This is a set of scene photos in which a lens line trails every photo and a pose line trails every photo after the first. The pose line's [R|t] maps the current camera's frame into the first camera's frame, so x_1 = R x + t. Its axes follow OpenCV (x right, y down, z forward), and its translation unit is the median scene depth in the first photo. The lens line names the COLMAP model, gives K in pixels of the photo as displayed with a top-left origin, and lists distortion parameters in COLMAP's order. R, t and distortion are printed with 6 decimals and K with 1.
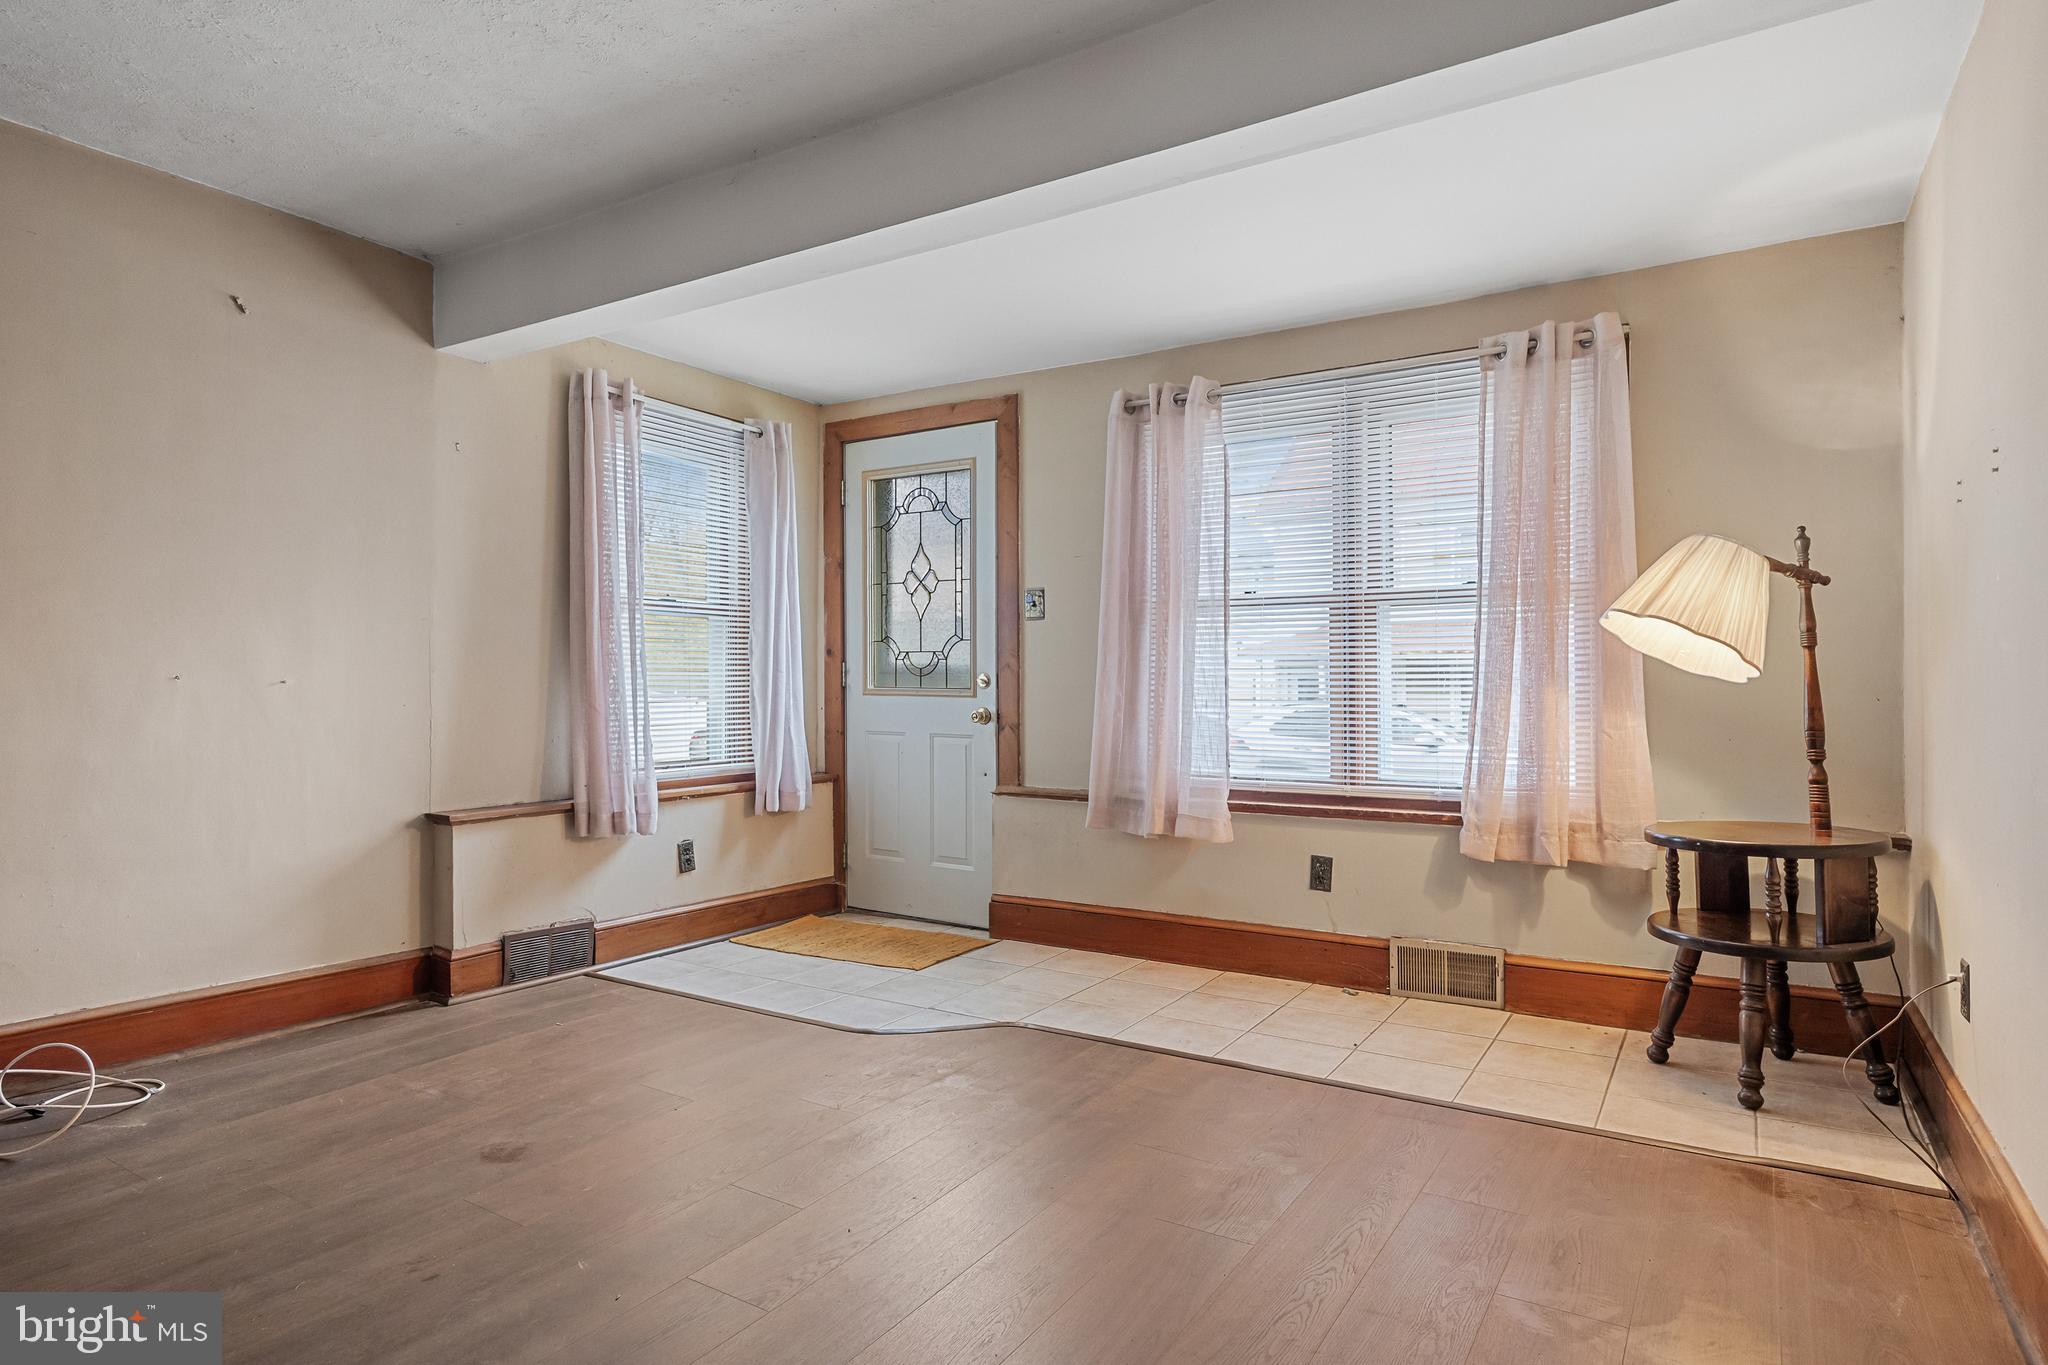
lens RADIAL K [[1140.3, 0, 1023.8], [0, 1140.3, 678.0], [0, 0, 1]] dist [-0.000851, 0.000996]
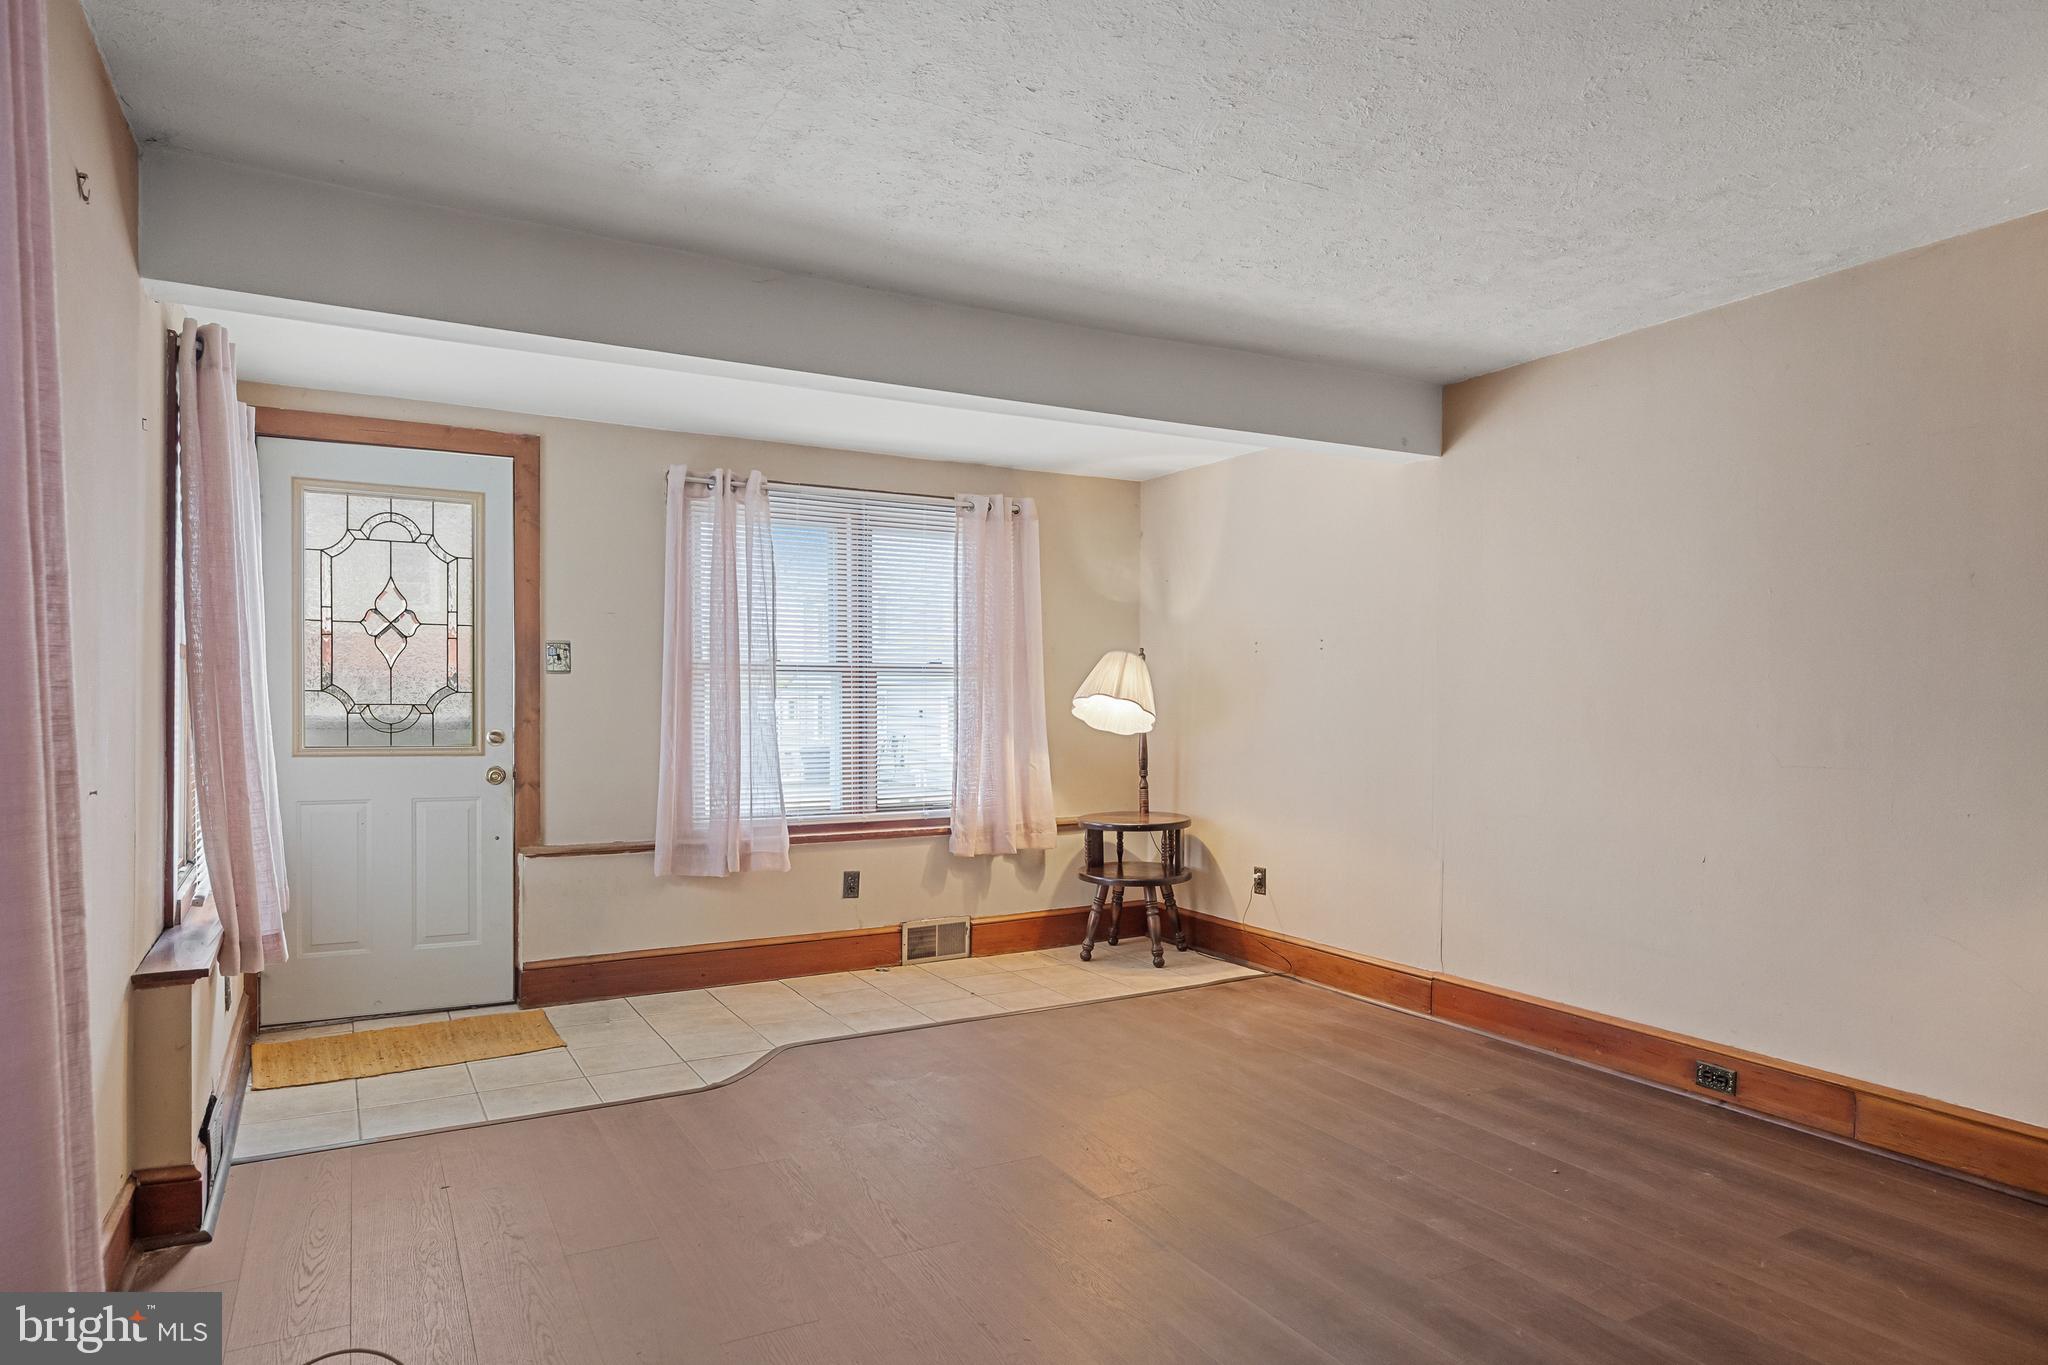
lens RADIAL K [[1177.7, 0, 1020.8], [0, 1177.7, 699.5], [0, 0, 1]] dist [-0.000105, 0.001375]
pose [[0.483802, -0.002953, 0.875173, -0.790415], [-0.011095, 0.999893, 0.009507, -0.049778], [-0.875107, -0.014309, 0.483717, 0.194743]]
